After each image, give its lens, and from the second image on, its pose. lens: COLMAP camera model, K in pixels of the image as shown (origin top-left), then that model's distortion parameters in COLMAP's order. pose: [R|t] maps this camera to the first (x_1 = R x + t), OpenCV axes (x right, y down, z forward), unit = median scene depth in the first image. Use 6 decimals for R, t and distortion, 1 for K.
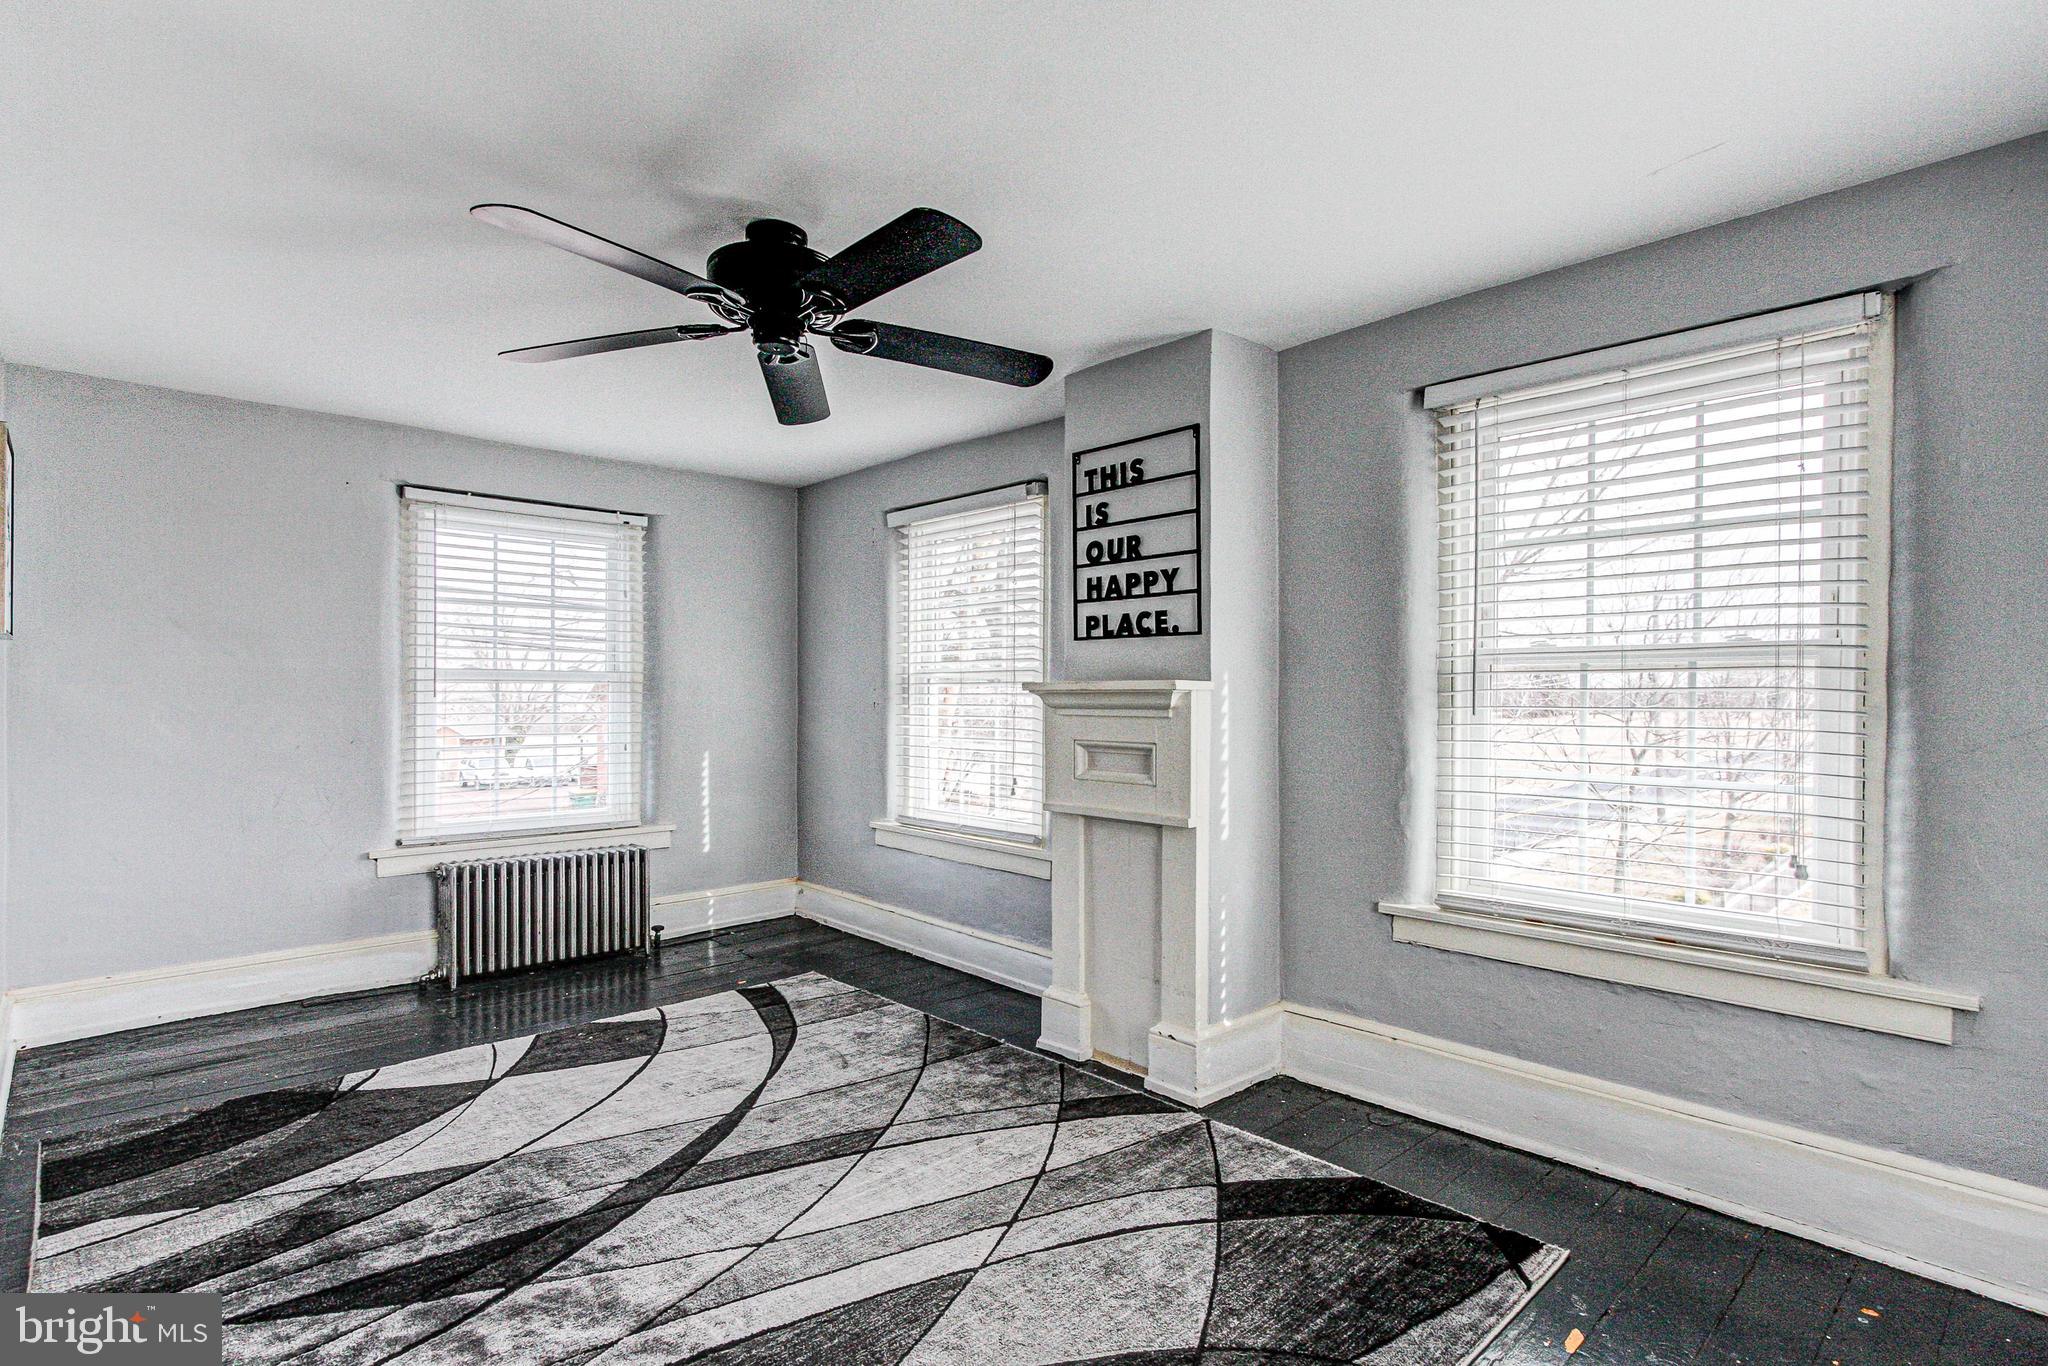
lens RADIAL K [[998.4, 0, 1013.1], [0, 998.4, 699.0], [0, 0, 1]] dist [0.001664, 0.003963]
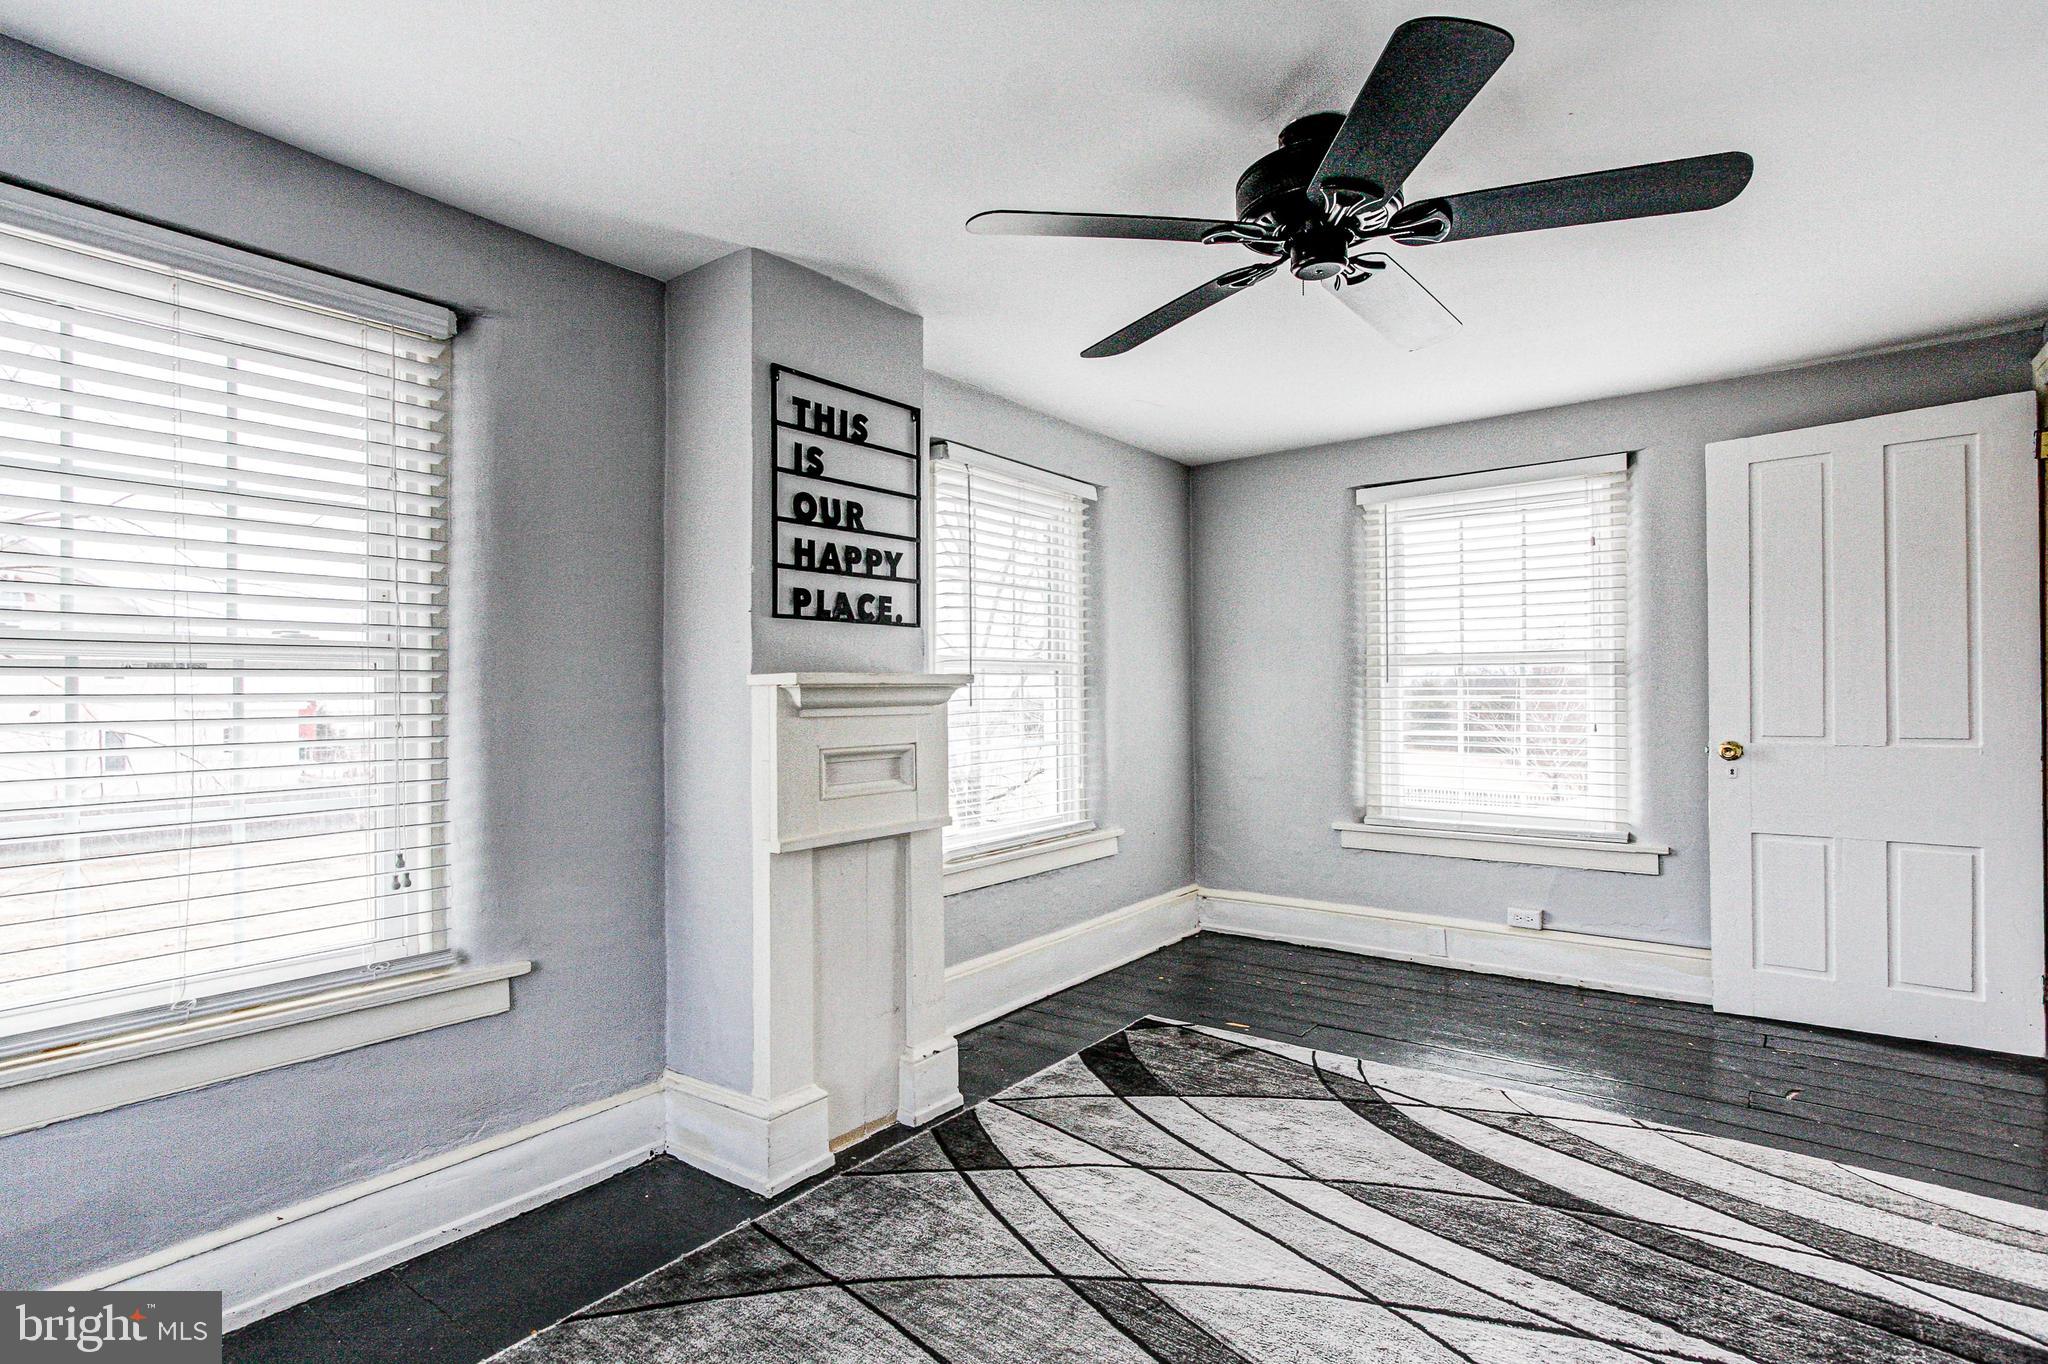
lens RADIAL K [[998.4, 0, 1013.1], [0, 998.4, 698.0], [0, 0, 1]] dist [0.001664, 0.003963]
pose [[-0.146528, -0.001133, 0.989206, -0.736033], [0.018347, 0.999824, 0.003863, 0.001548], [-0.989036, 0.018715, -0.146481, 0.991827]]
